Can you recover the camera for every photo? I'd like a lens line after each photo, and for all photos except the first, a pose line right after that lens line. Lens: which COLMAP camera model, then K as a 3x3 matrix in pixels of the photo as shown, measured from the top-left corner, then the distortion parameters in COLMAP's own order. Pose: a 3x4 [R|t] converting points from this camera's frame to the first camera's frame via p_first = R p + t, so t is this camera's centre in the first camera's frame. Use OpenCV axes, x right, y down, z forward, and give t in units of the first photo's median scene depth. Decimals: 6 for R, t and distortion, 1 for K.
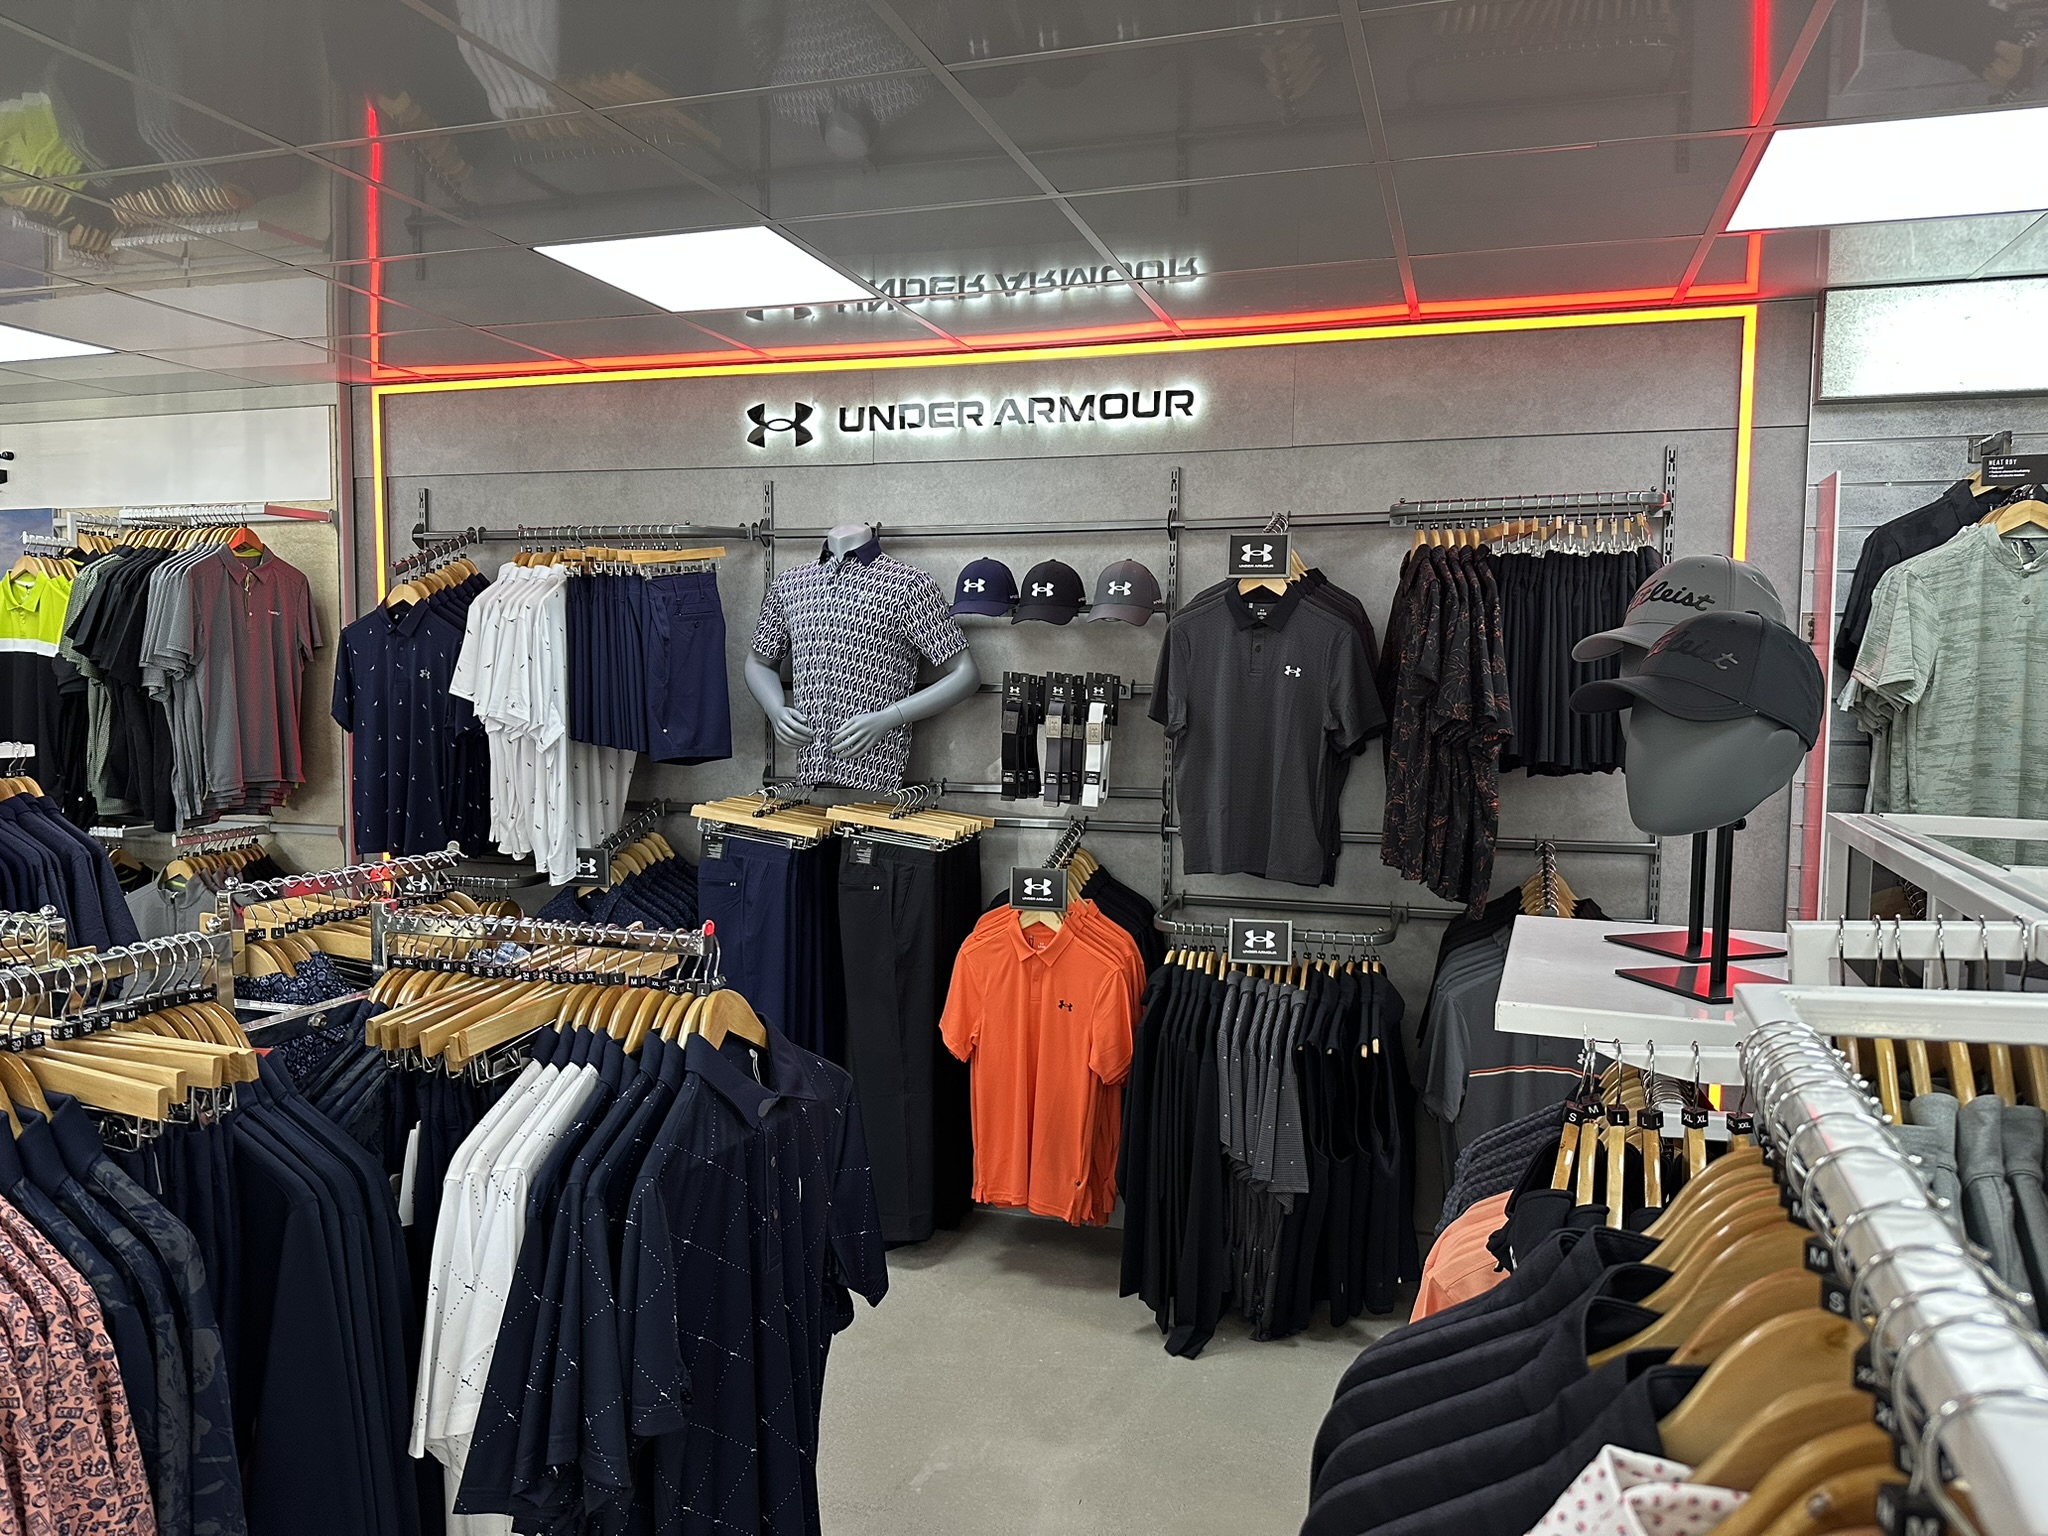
lens RADIAL K [[1448.7, 0, 1023.8], [0, 1448.7, 770.5], [0, 0, 1]] dist [0.024977, -0.030648]
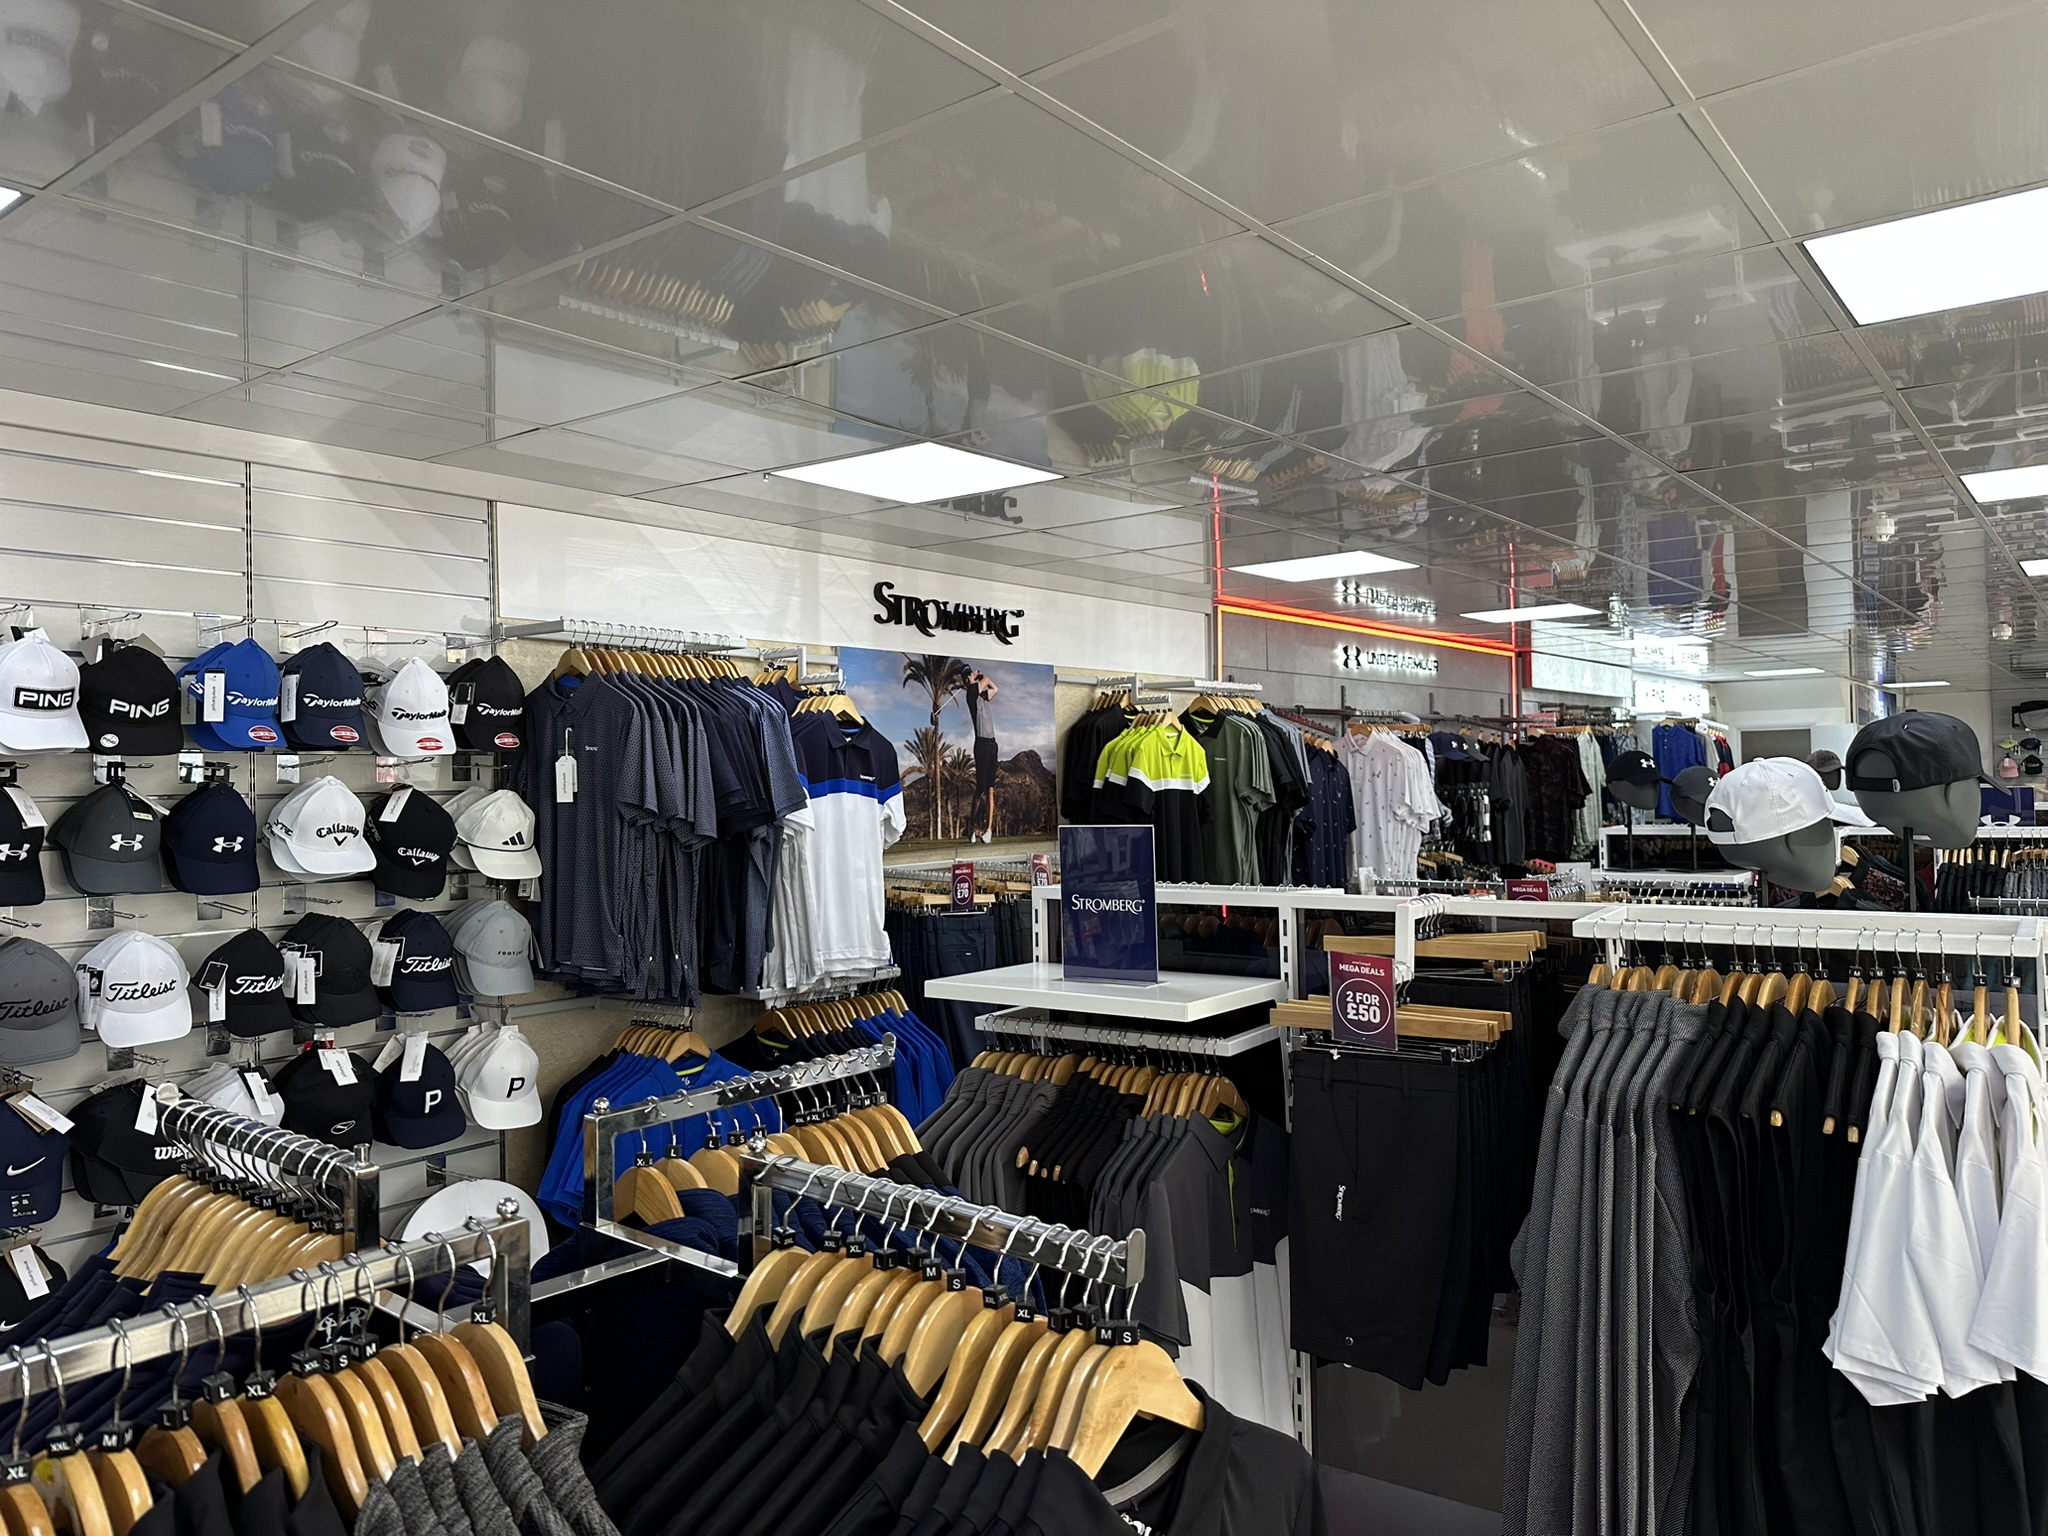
lens RADIAL K [[1448.7, 0, 1024.2], [0, 1448.7, 774.0], [0, 0, 1]] dist [0.024977, -0.030648]
pose [[0.329552, -0.014722, 0.944023, -2.277769], [0.086640, 0.996131, -0.014711, -0.105191], [-0.940154, 0.086639, 0.329552, 0.859283]]
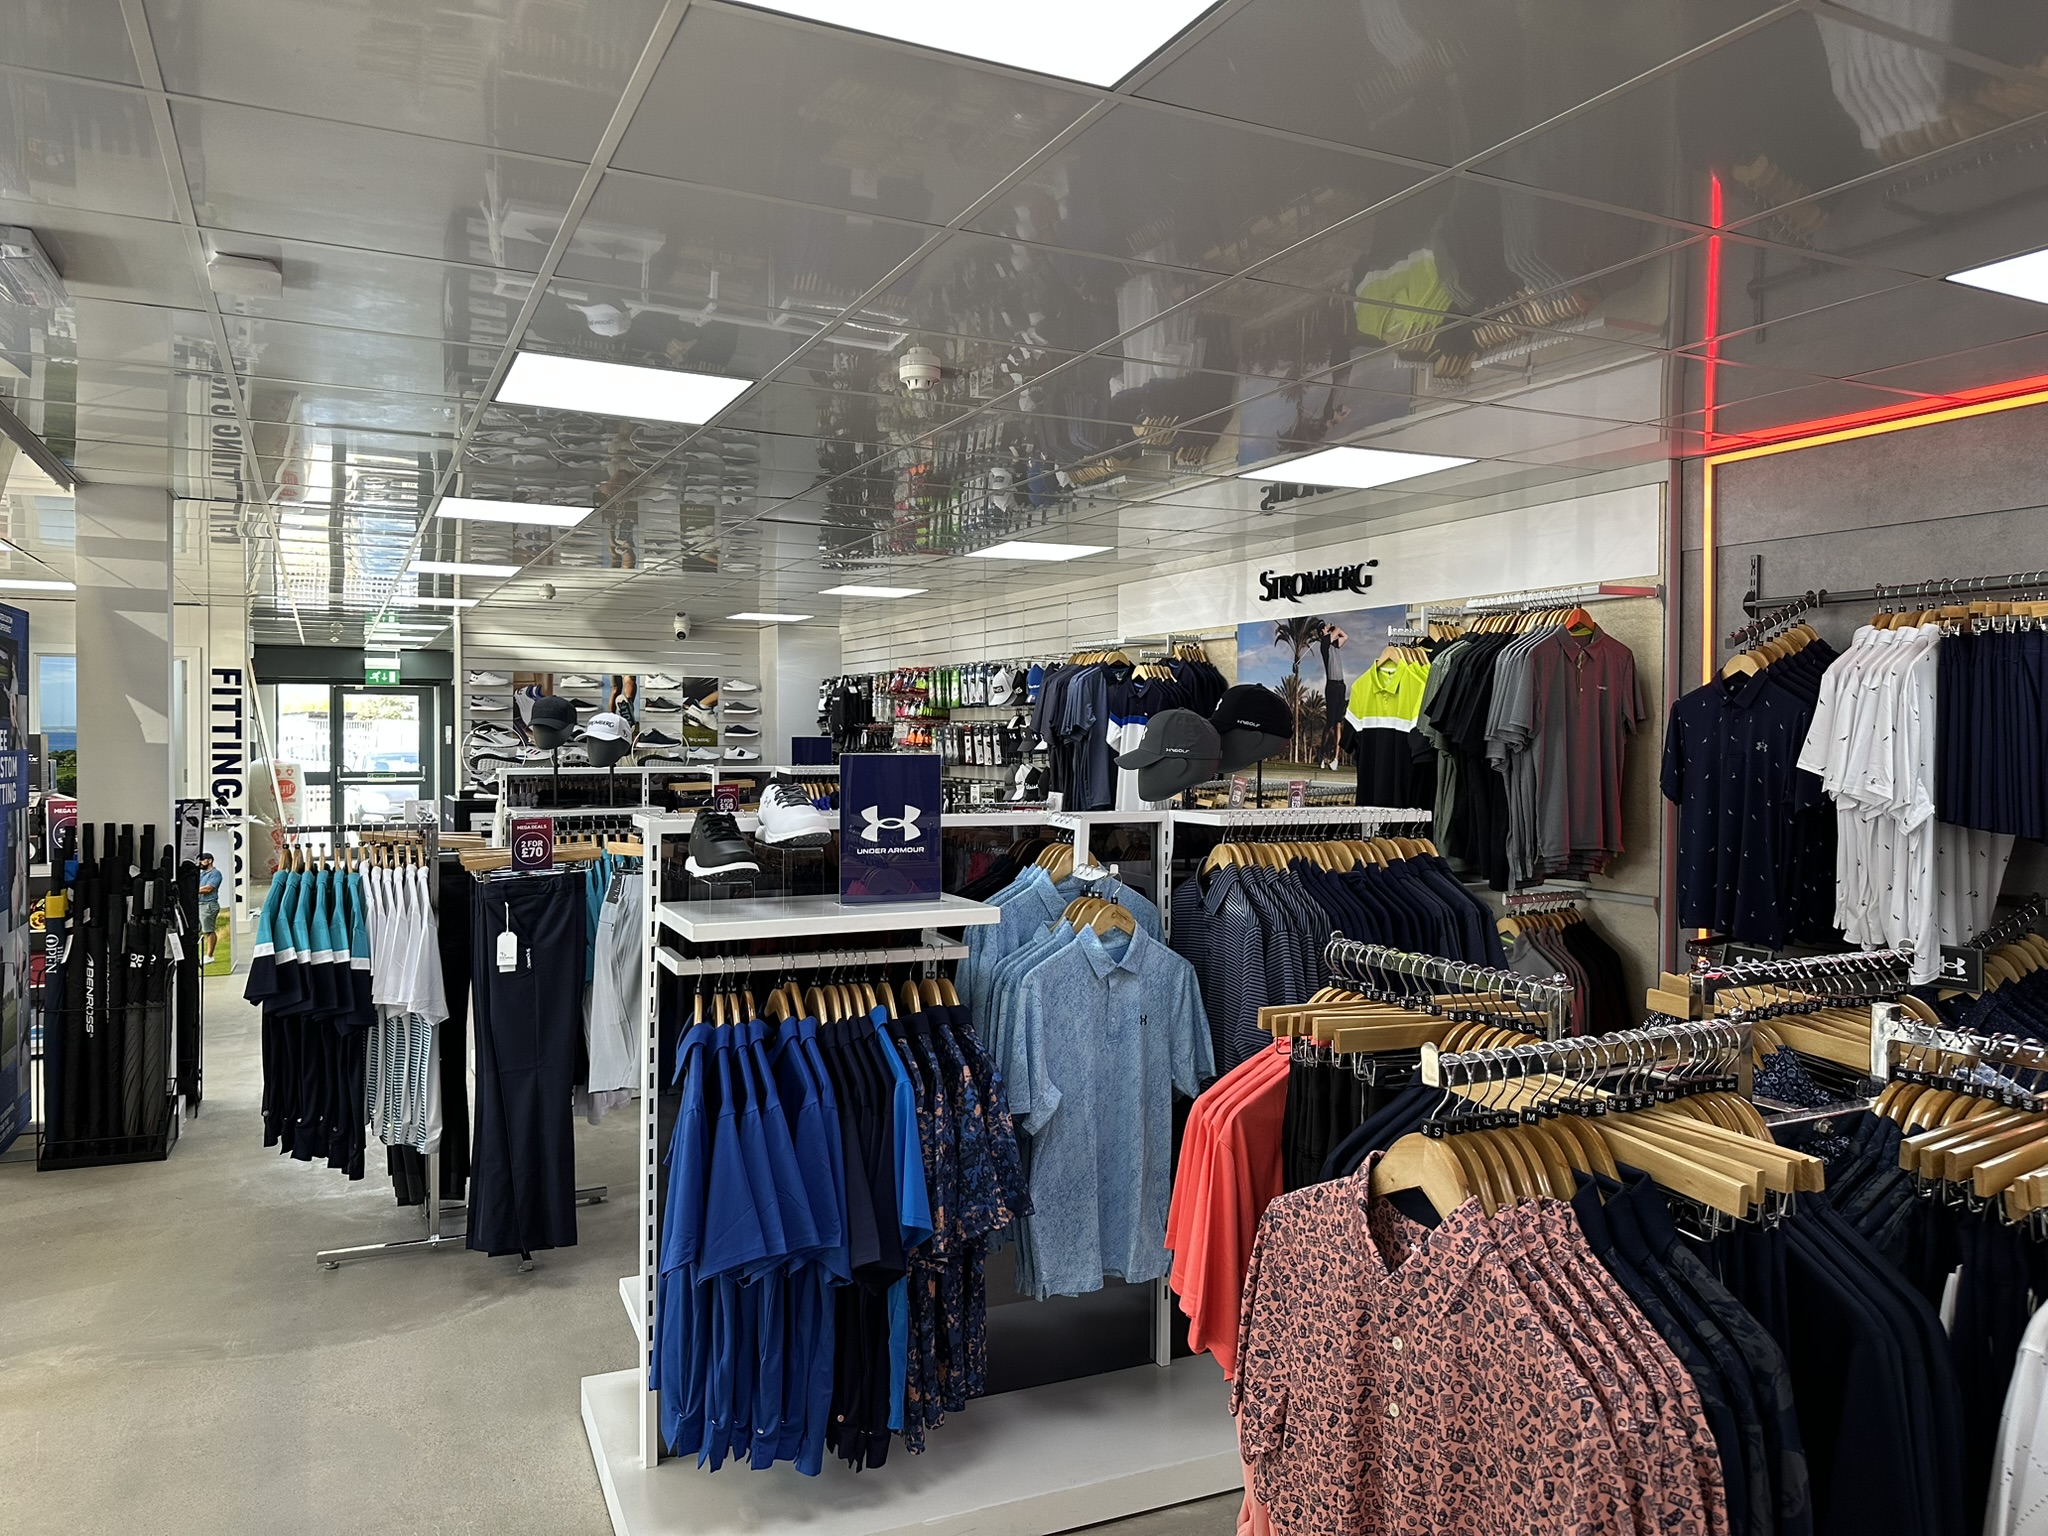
lens RADIAL K [[1448.7, 0, 1040.7], [0, 1448.7, 766.8], [0, 0, 1]] dist [0.024977, -0.030648]
pose [[0.696122, 0.008572, -0.717872, -0.052324], [-0.043781, 0.998575, -0.030530, -0.002902], [0.716587, 0.052681, 0.695505, -0.008497]]
